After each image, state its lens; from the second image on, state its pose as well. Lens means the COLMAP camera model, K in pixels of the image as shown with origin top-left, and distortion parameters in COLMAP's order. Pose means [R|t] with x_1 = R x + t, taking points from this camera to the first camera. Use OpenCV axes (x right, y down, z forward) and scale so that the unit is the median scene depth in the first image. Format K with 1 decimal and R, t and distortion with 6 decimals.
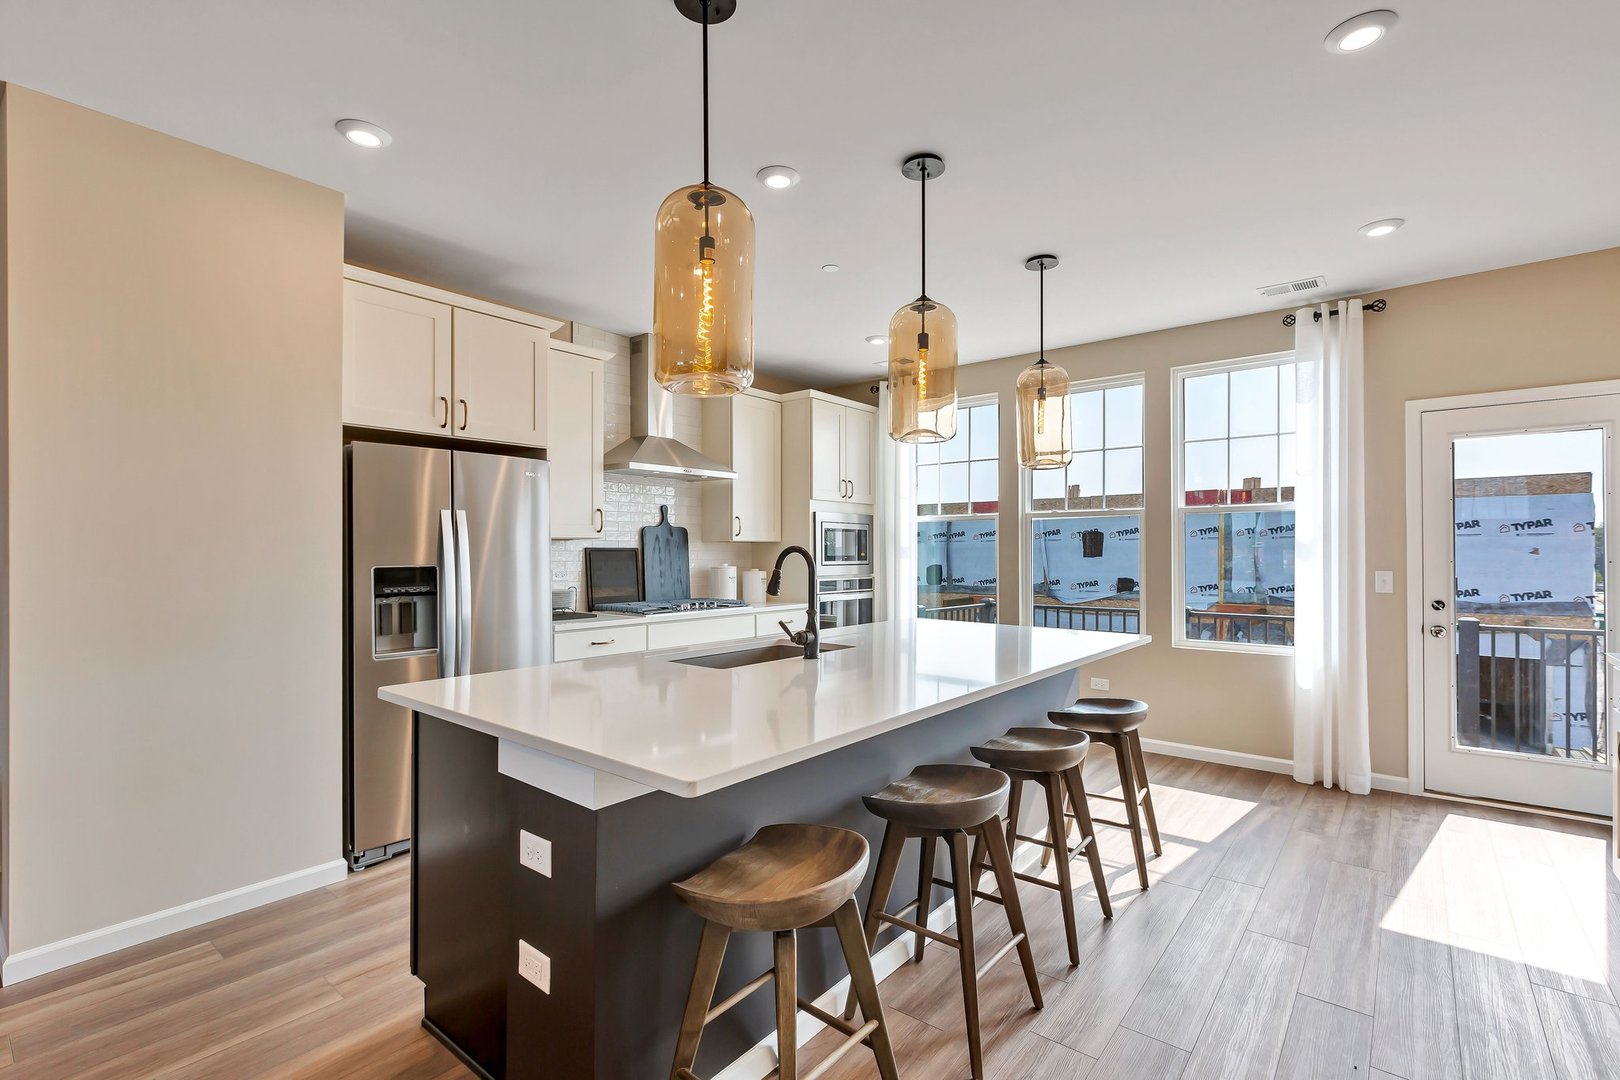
lens RADIAL K [[735.7, 0, 803.6], [0, 735.7, 548.3], [0, 0, 1]] dist [0.002921, -0.000086]
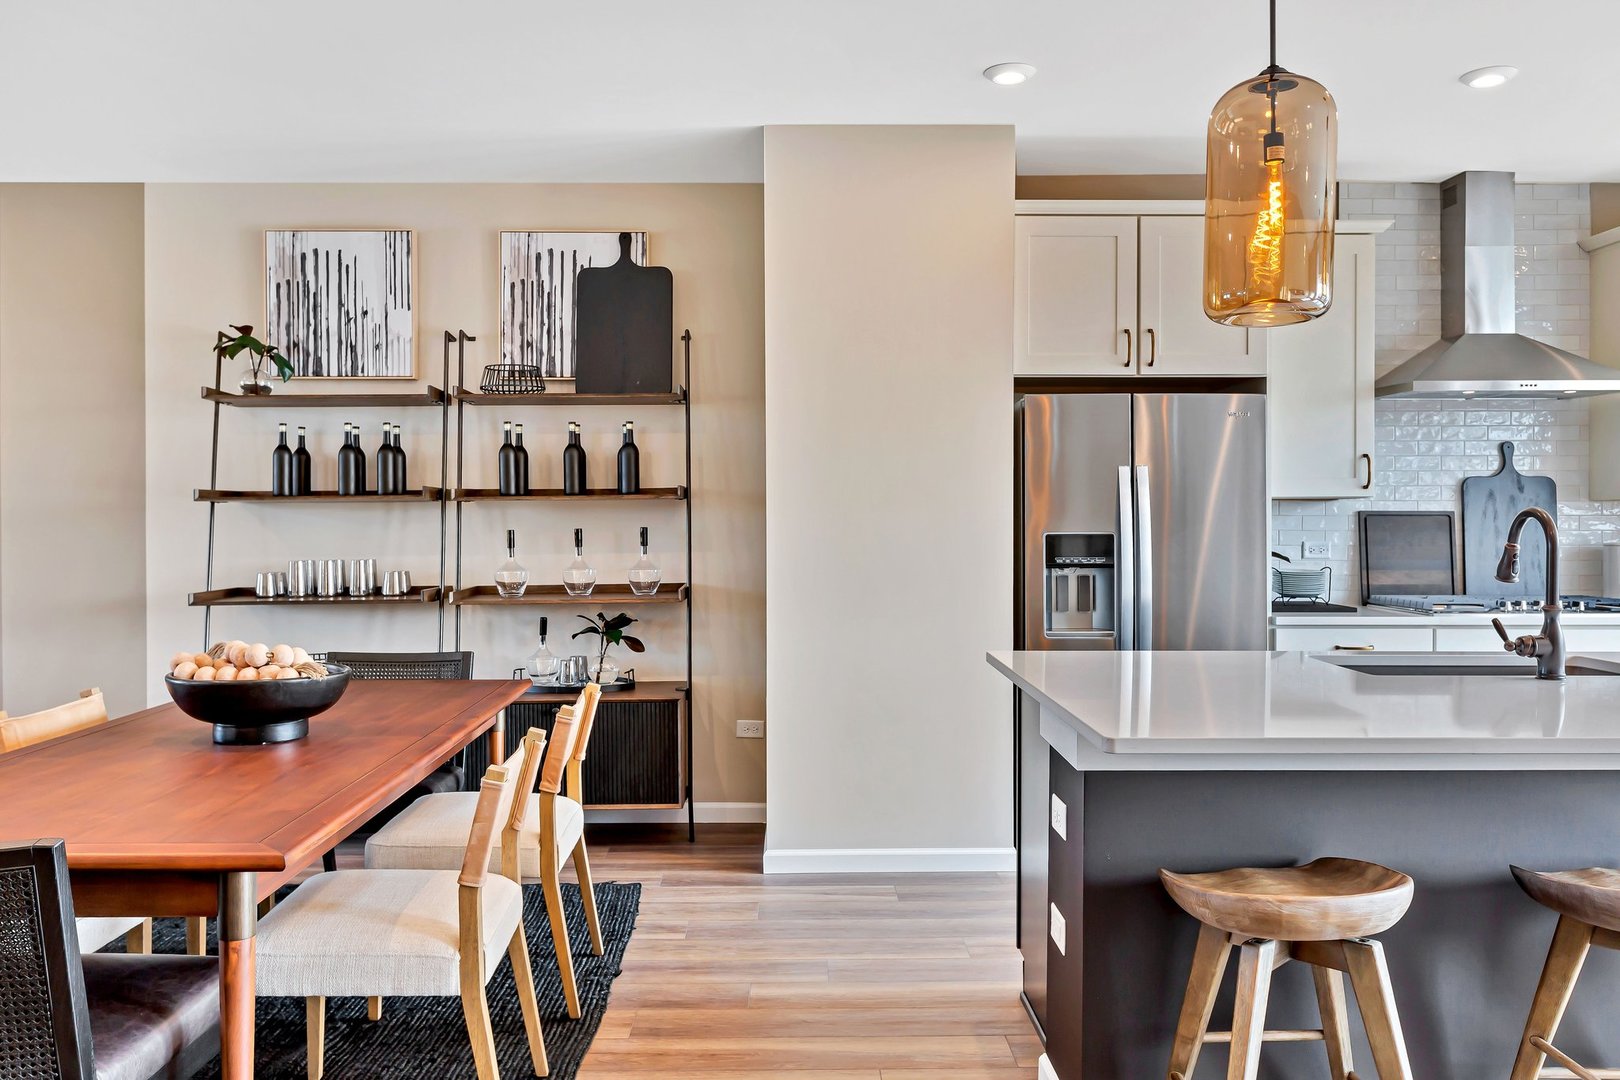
lens RADIAL K [[1224.6, 0, 802.9], [0, 1224.6, 531.2], [0, 0, 1]] dist [0.012552, -0.010057]
pose [[0.643540, 0.010561, -0.765340, 0.276112], [0.000865, 0.999894, 0.014524, 0.000680], [0.765412, -0.010009, 0.643463, -0.136098]]
